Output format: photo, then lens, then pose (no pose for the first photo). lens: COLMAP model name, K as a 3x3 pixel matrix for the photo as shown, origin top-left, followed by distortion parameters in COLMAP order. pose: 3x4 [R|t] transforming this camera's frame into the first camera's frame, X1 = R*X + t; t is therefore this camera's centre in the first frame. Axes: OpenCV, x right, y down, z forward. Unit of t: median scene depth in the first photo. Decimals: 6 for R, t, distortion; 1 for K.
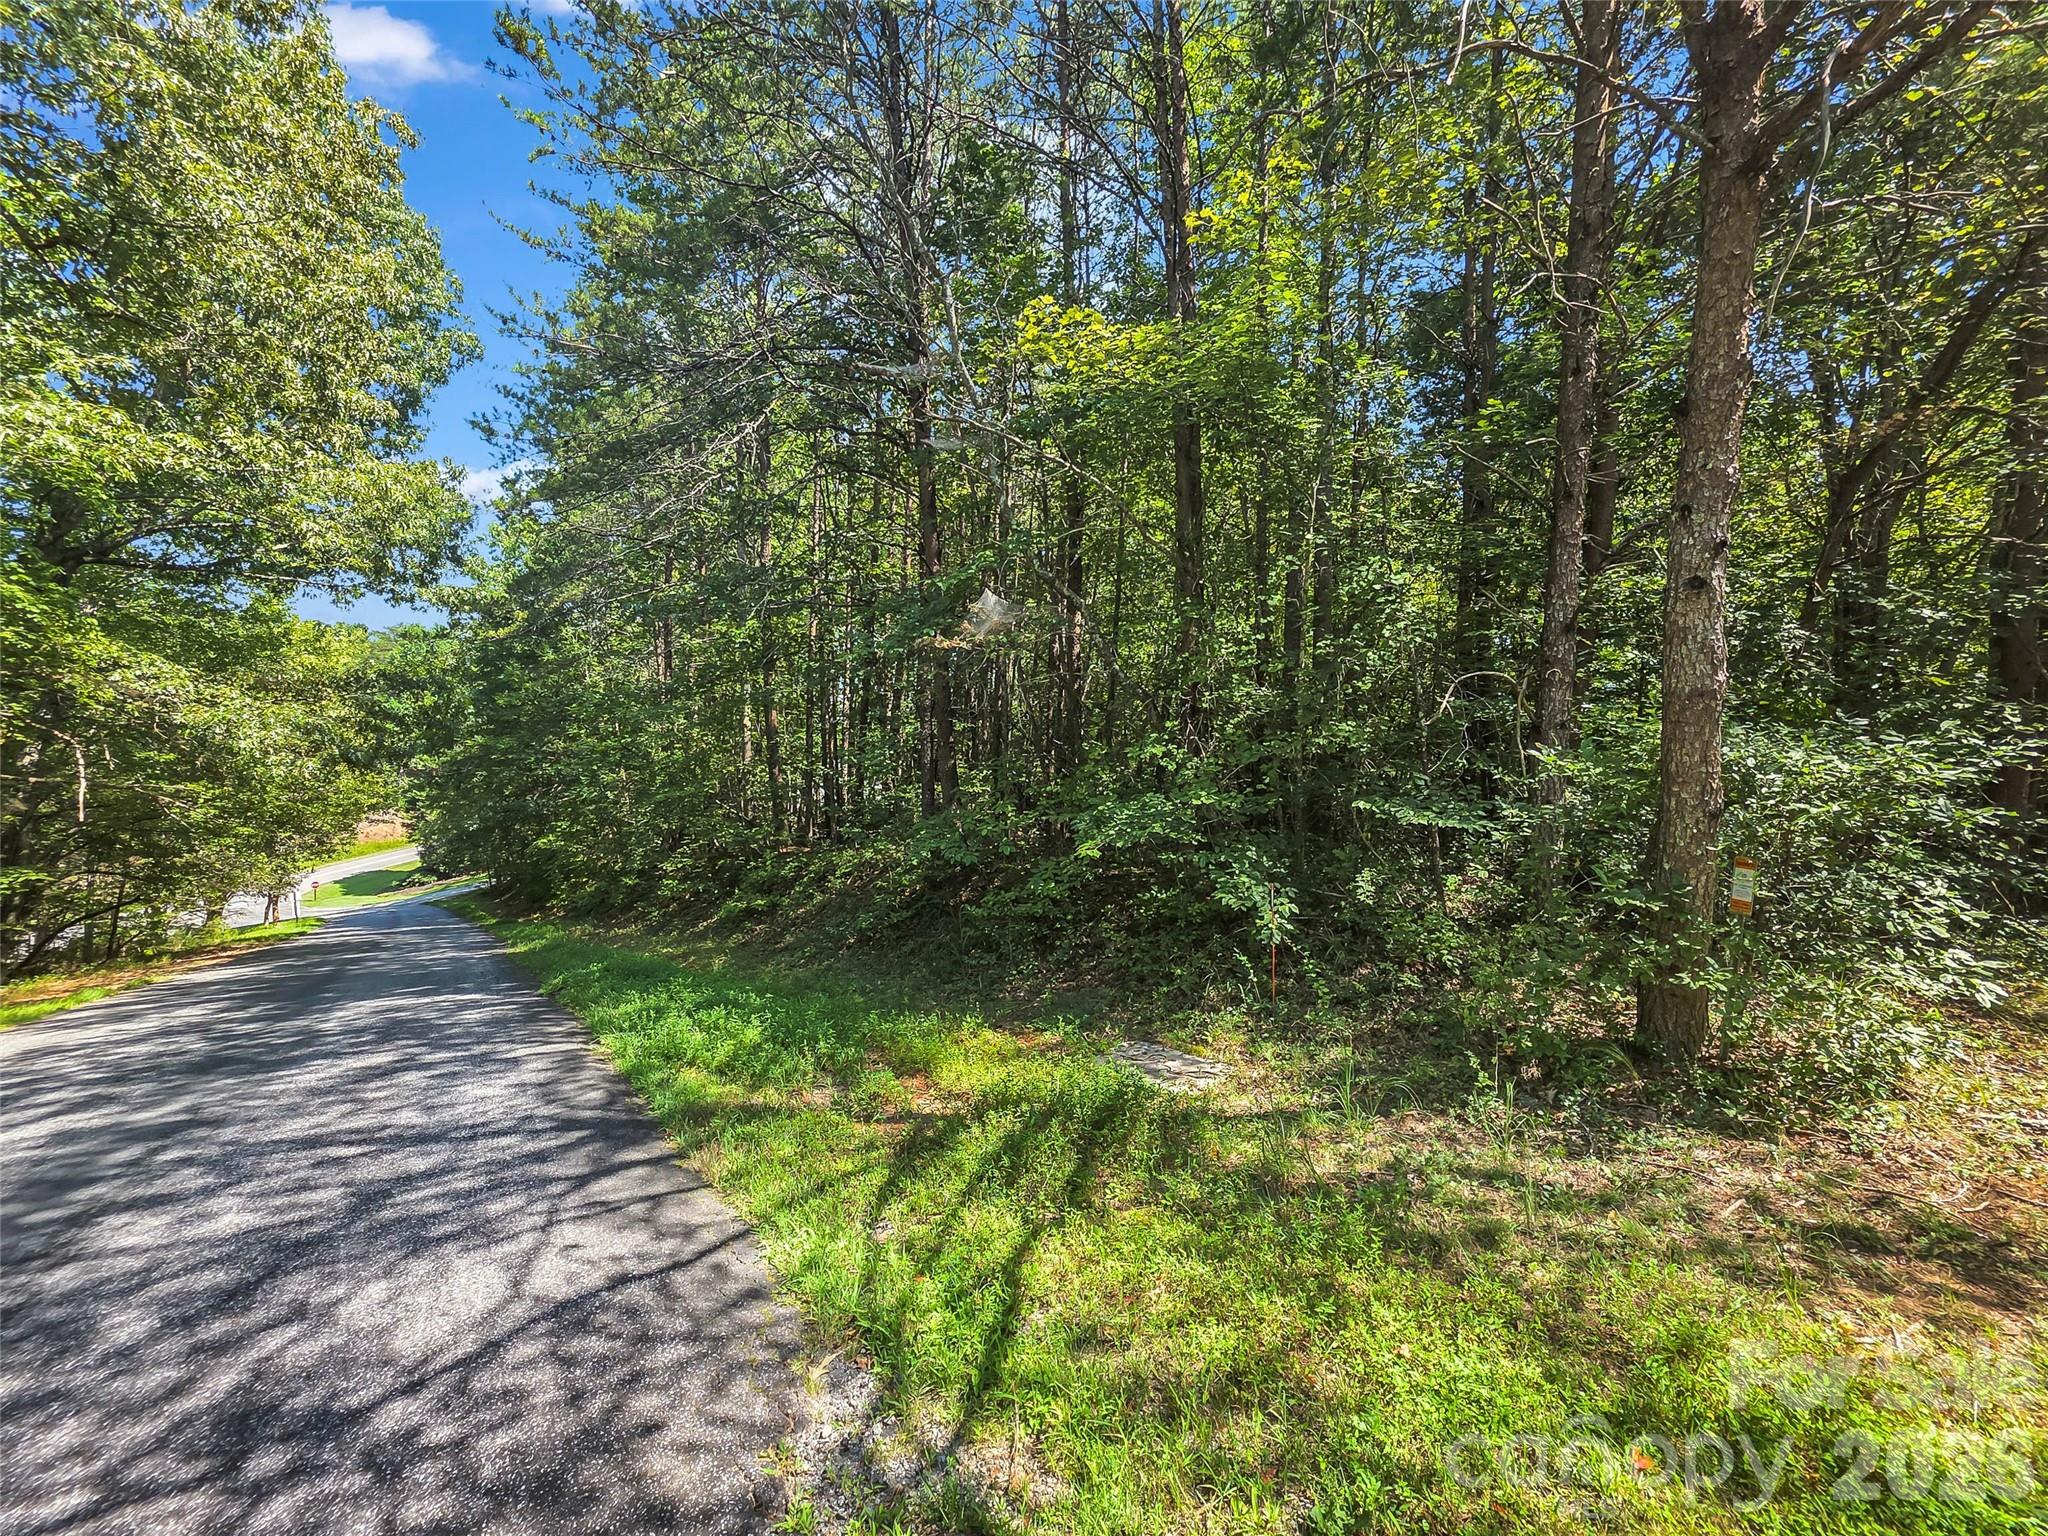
lens RADIAL K [[827.0, 0, 1022.1], [0, 827.0, 768.5], [0, 0, 1]] dist [0.000407, 0.001215]
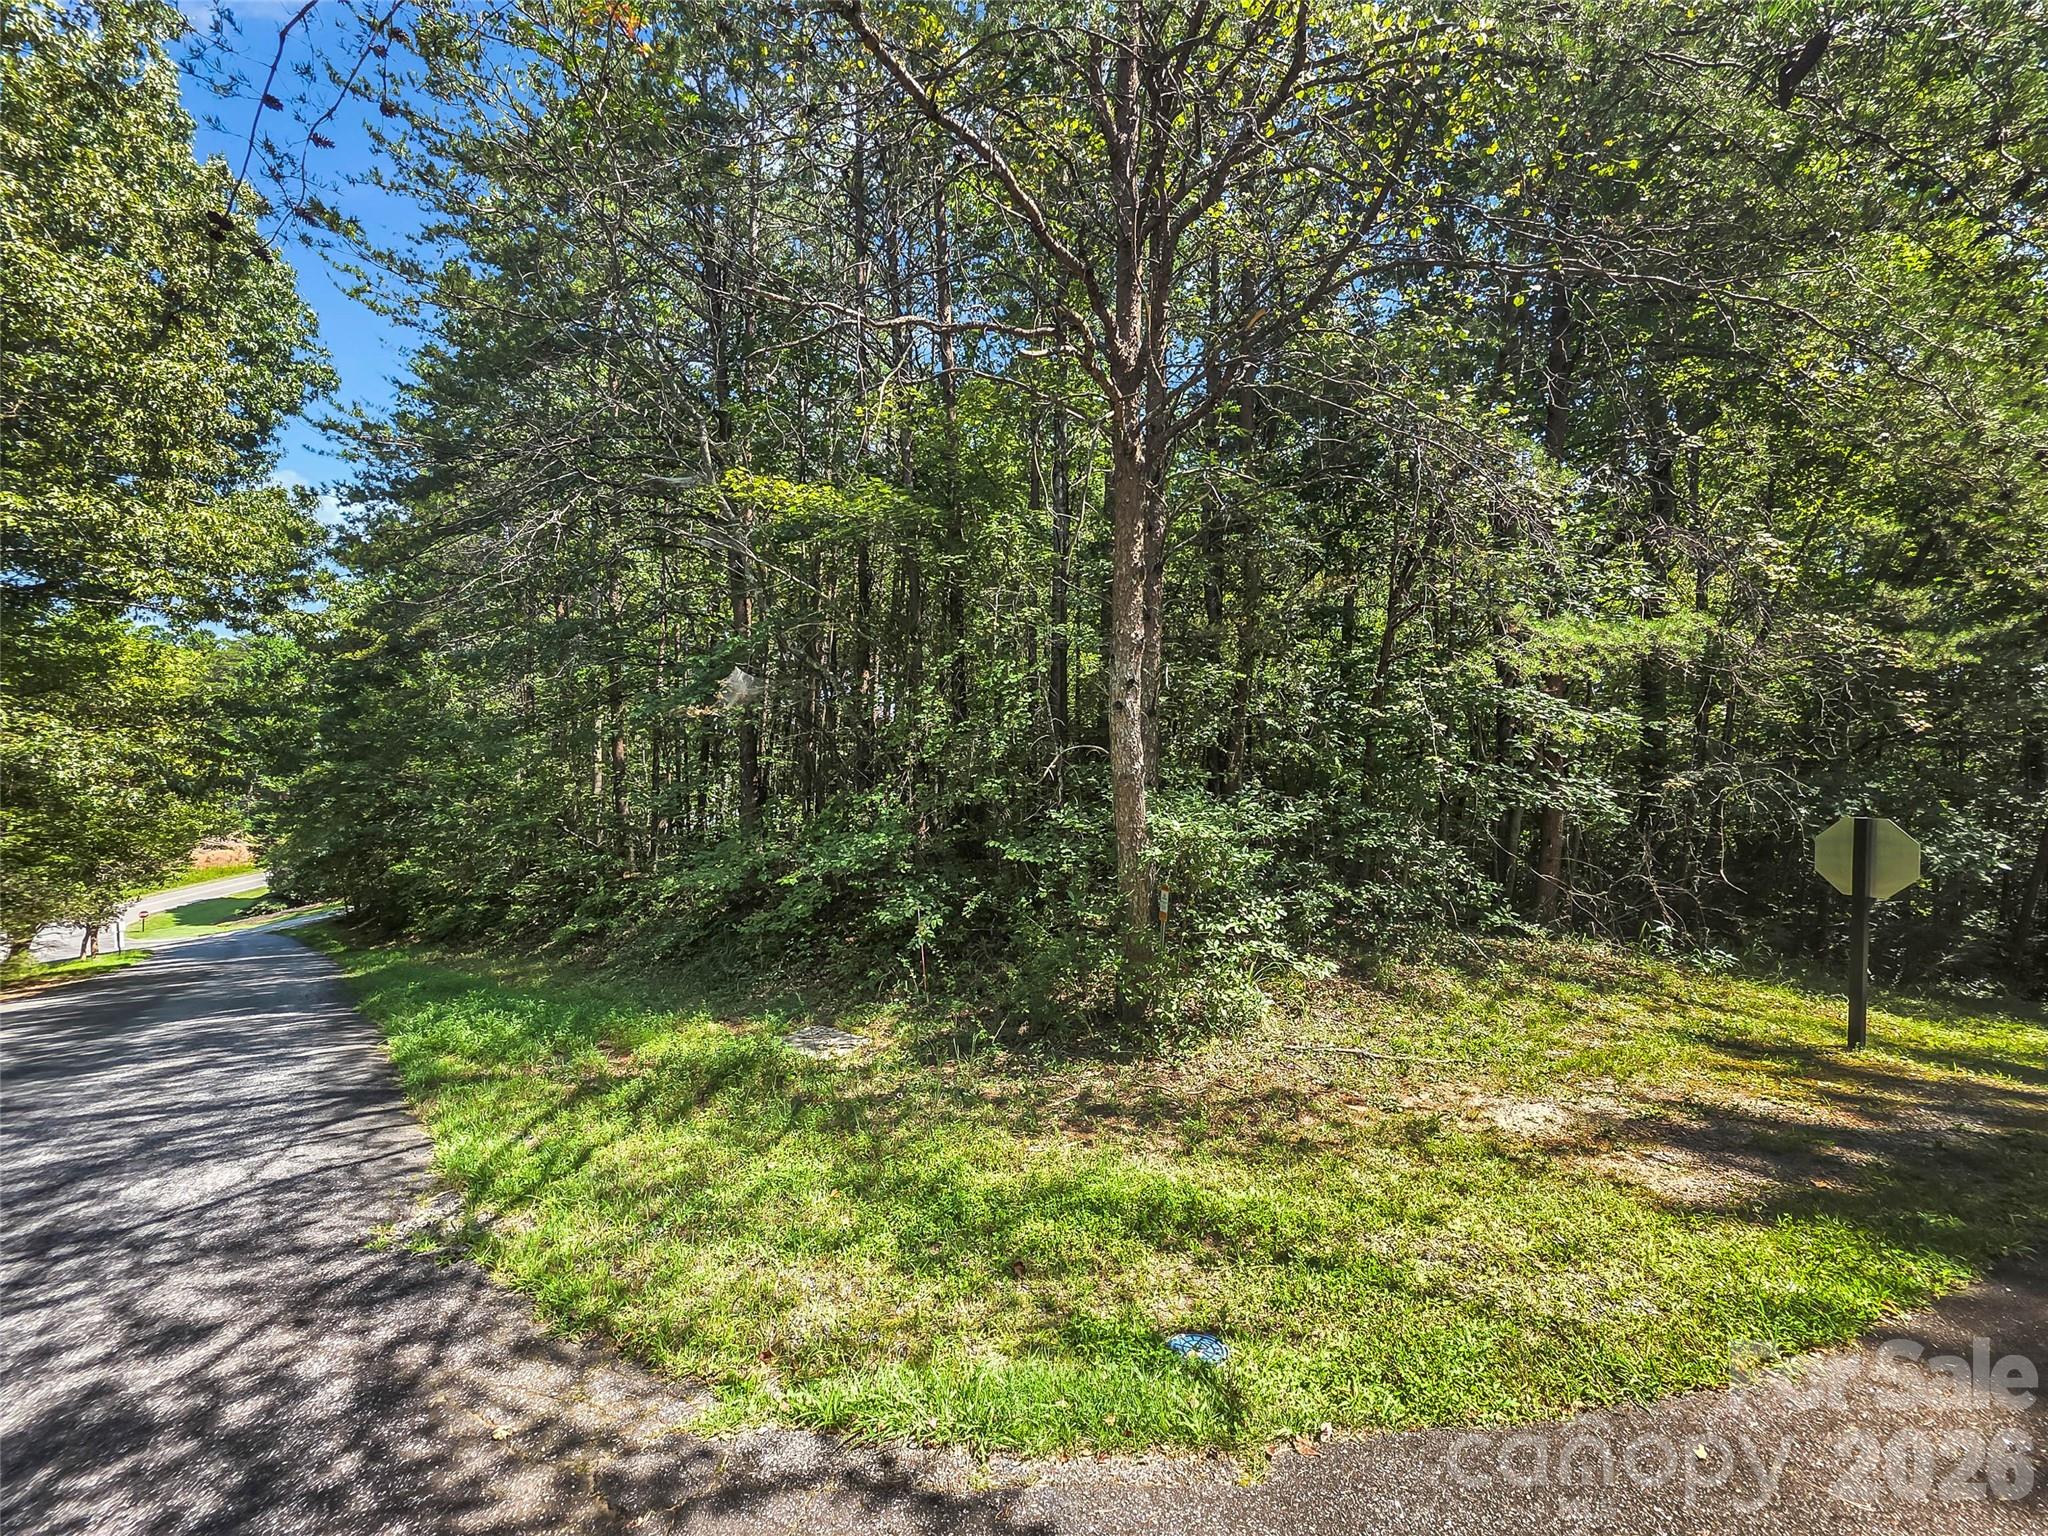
lens RADIAL K [[827.0, 0, 1022.1], [0, 827.0, 768.5], [0, 0, 1]] dist [0.000407, 0.001215]
pose [[0.994558, 0.006506, 0.103977, 0.176621], [-0.003980, 0.999692, -0.024478, -0.025437], [-0.104104, 0.023931, 0.994278, -0.188960]]
